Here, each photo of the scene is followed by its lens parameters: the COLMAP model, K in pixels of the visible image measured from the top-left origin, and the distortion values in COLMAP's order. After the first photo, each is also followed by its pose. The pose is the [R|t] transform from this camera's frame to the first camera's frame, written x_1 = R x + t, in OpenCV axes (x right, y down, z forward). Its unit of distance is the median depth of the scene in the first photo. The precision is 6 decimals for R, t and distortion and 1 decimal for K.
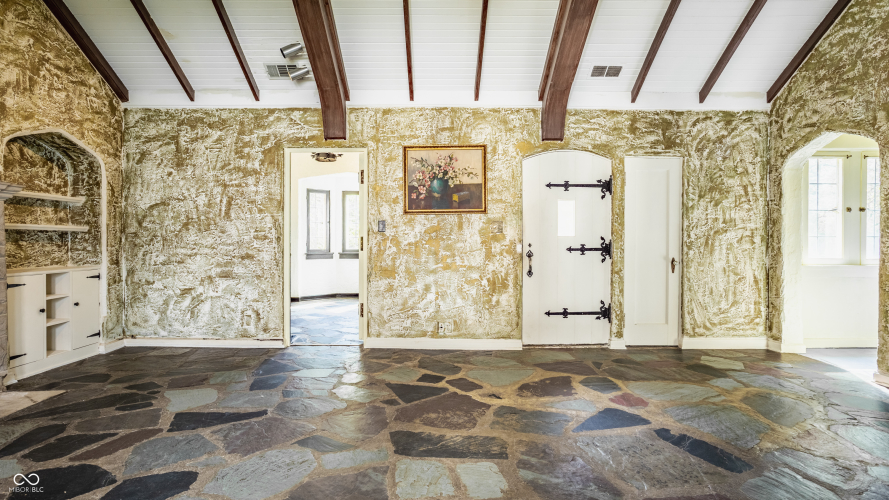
lens RADIAL K [[462.0, 0, 440.7], [0, 462.0, 246.6], [0, 0, 1]] dist [-0.003232, 0.001798]
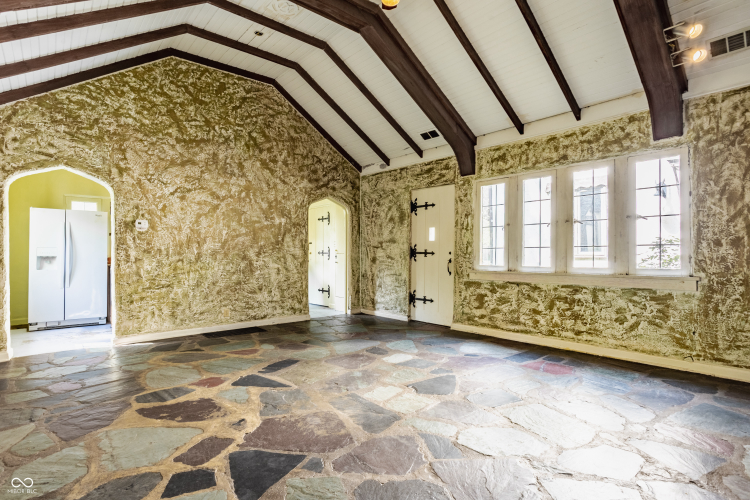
lens RADIAL K [[411.4, 0, 374.5], [0, 411.4, 251.3], [0, 0, 1]] dist [-0.037138, 0.022748]
pose [[-0.687913, 0.008442, 0.725744, -0.413542], [0.012762, 0.999918, 0.000465, -0.004116], [-0.725681, 0.009582, -0.687965, 0.871092]]
